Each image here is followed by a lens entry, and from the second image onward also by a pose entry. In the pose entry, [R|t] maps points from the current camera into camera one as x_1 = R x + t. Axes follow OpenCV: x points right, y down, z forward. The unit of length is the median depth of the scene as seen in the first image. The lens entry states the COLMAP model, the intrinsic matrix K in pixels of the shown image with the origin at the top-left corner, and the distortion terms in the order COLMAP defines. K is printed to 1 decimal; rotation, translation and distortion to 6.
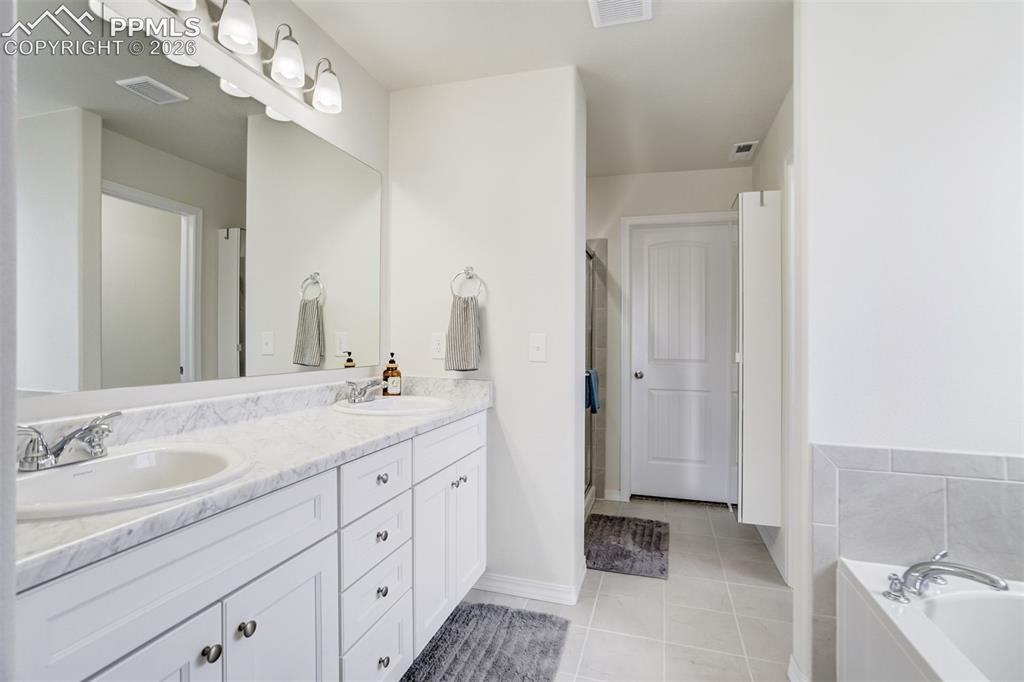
lens RADIAL K [[491.0, 0, 509.6], [0, 491.0, 336.5], [0, 0, 1]] dist [-0.003869, 0.000369]
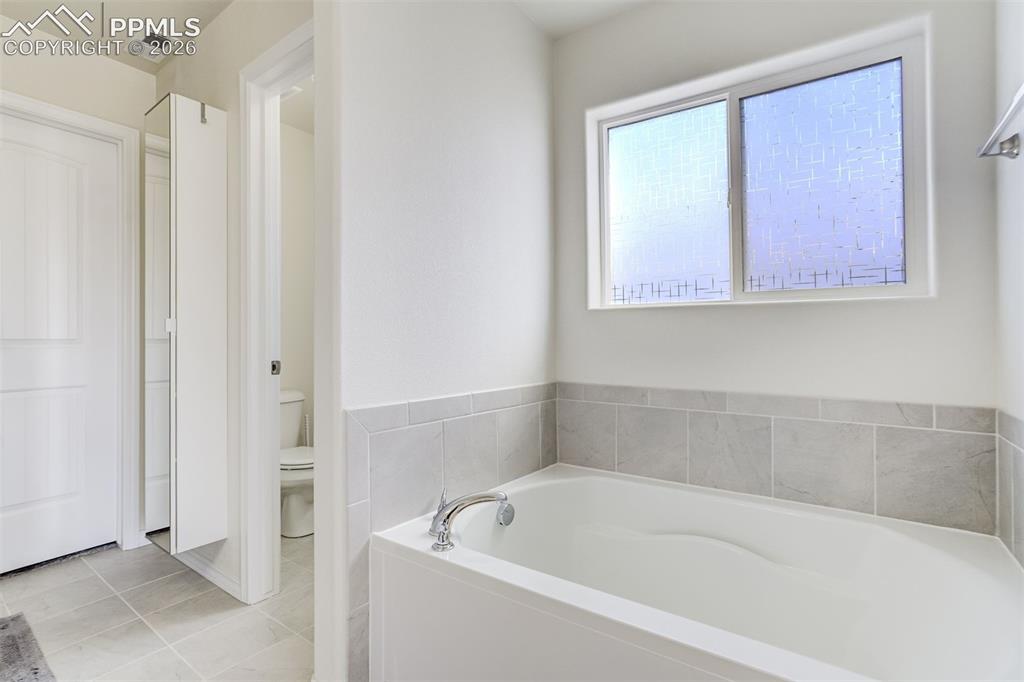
lens RADIAL K [[492.5, 0, 515.0], [0, 492.5, 342.8], [0, 0, 1]] dist [-0.004254, 0.011922]
pose [[0.328115, -0.015321, 0.944513, -0.077345], [0.002732, 0.999880, 0.015270, 0.091581], [-0.944634, -0.002430, 0.328118, 0.455240]]
